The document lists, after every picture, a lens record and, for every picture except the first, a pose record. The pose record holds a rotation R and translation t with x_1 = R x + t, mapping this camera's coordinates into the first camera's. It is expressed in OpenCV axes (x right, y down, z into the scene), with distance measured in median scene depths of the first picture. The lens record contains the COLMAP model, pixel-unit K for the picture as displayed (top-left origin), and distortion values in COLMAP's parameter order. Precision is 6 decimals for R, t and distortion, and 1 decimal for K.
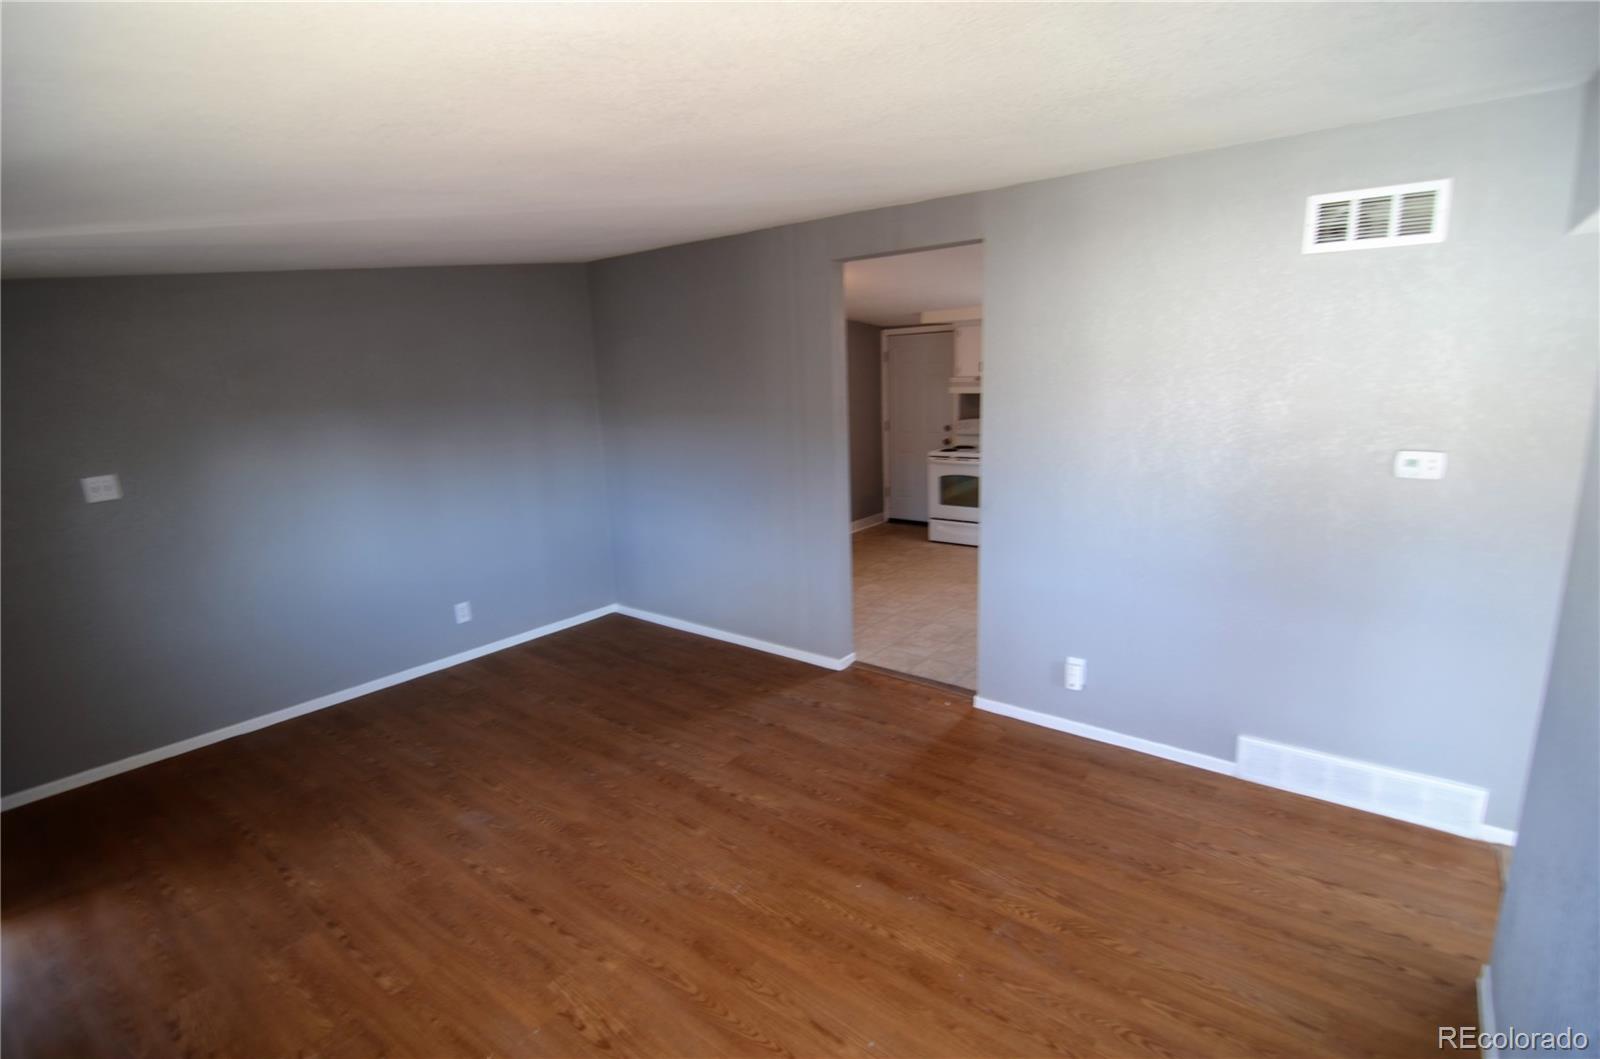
lens RADIAL K [[760.2, 0, 813.9], [0, 760.2, 542.4], [0, 0, 1]] dist [-0.014917, -0.003055]
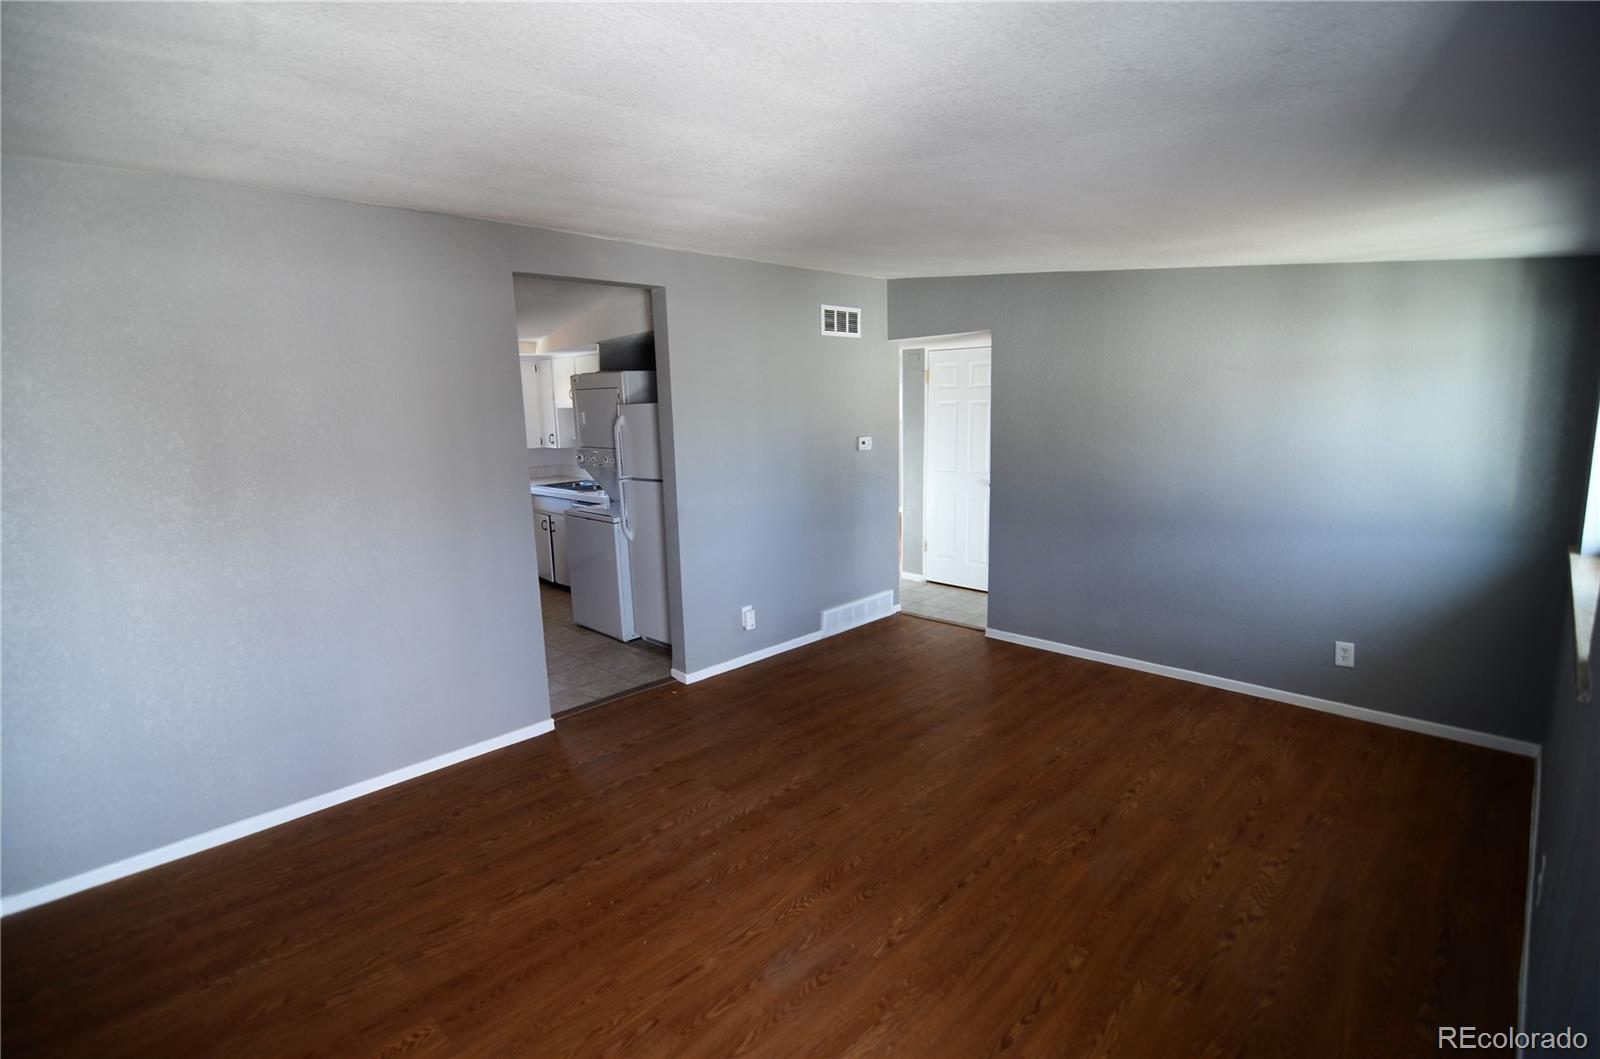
lens RADIAL K [[760.2, 0, 773.8], [0, 760.2, 539.3], [0, 0, 1]] dist [-0.014917, -0.003055]
pose [[0.139492, -0.150623, 0.978701, -1.145452], [0.244479, 0.963005, 0.113362, -0.126645], [-0.959569, 0.223459, 0.171156, 0.818701]]
